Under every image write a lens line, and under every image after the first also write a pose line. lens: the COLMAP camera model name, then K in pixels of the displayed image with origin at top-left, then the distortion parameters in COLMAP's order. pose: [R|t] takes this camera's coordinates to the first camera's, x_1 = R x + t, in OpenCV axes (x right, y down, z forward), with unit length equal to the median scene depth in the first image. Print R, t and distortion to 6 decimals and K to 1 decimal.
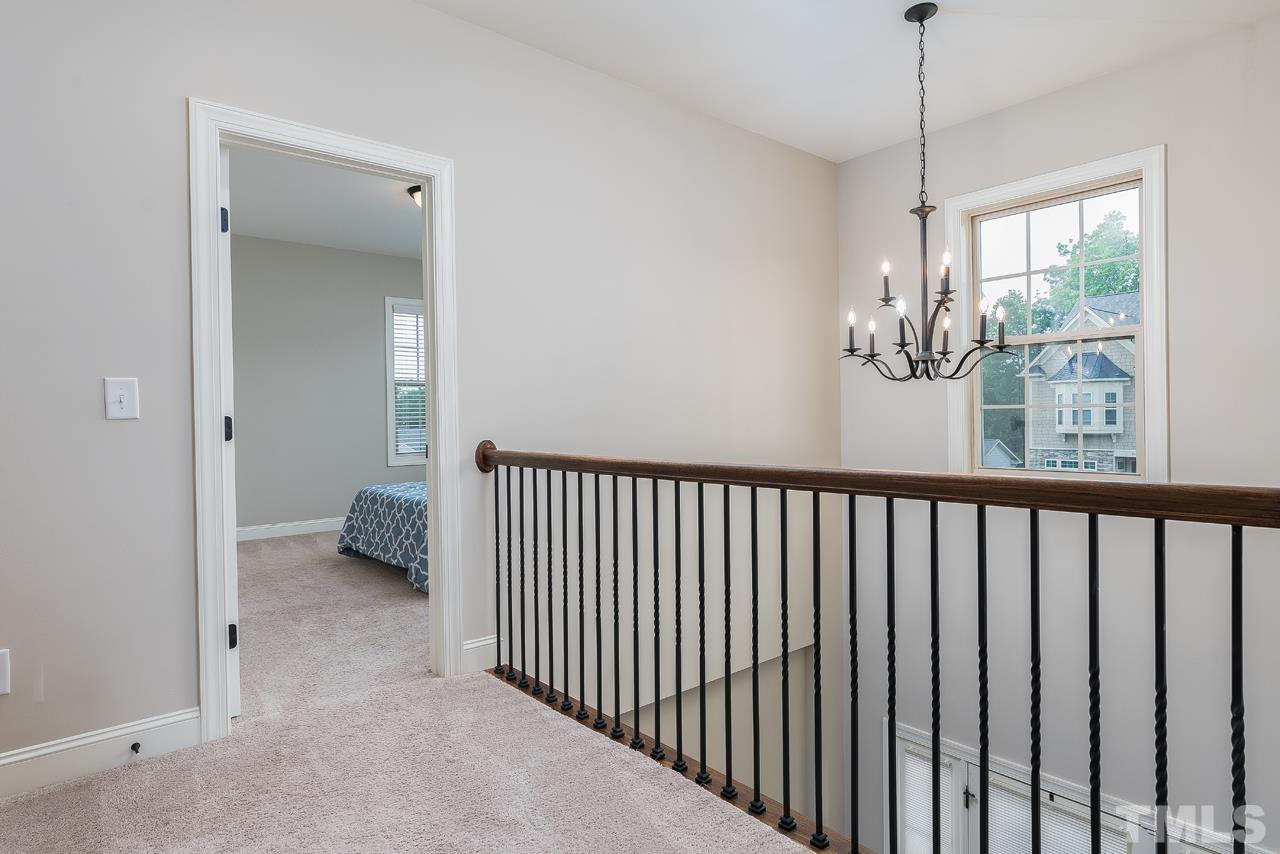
lens RADIAL K [[719.1, 0, 640.0], [0, 719.1, 427.0], [0, 0, 1]] dist [0.021446, -0.000239]
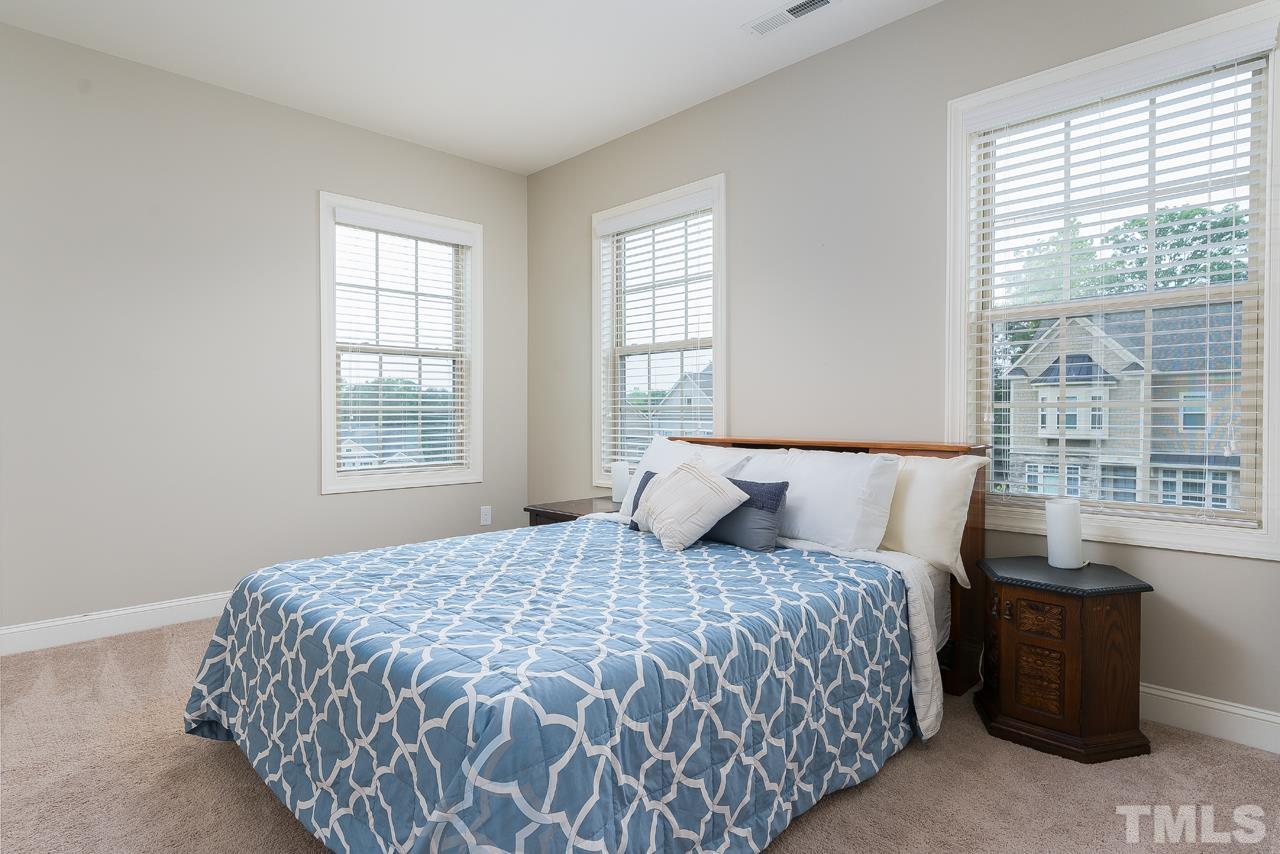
lens RADIAL K [[719.1, 0, 640.0], [0, 719.1, 427.0], [0, 0, 1]] dist [0.021446, -0.000239]
pose [[0.997527, 0.013644, 0.068945, -0.141089], [-0.013841, 0.999901, 0.002371, -0.002862], [-0.068906, -0.003319, 0.997618, 0.421501]]
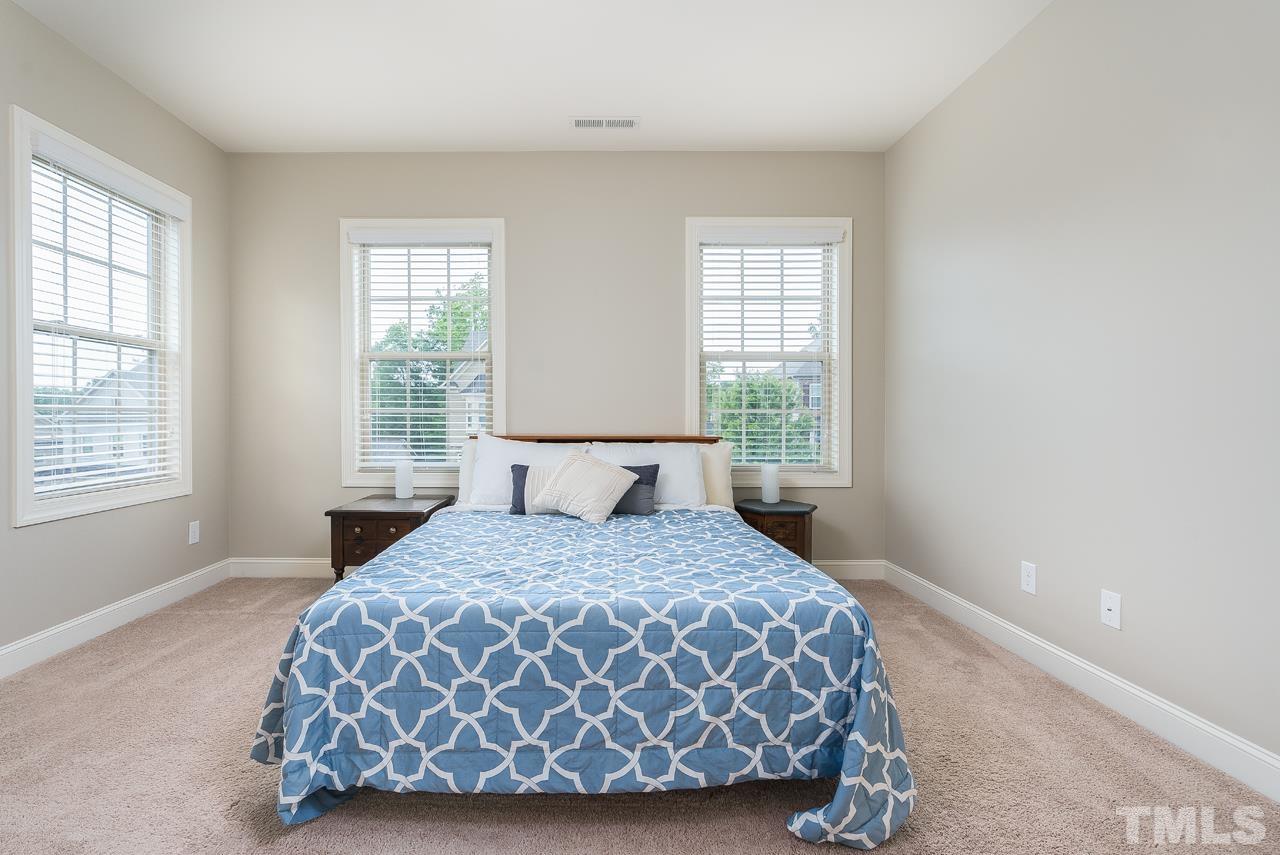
lens RADIAL K [[618.6, 0, 599.1], [0, 618.6, 424.2], [0, 0, 1]] dist [-0.002840, -0.000033]
pose [[0.633662, 0.005806, 0.773589, -0.396751], [0.000582, 0.999968, -0.007983, -0.000738], [-0.773610, 0.005509, 0.633638, 0.524311]]
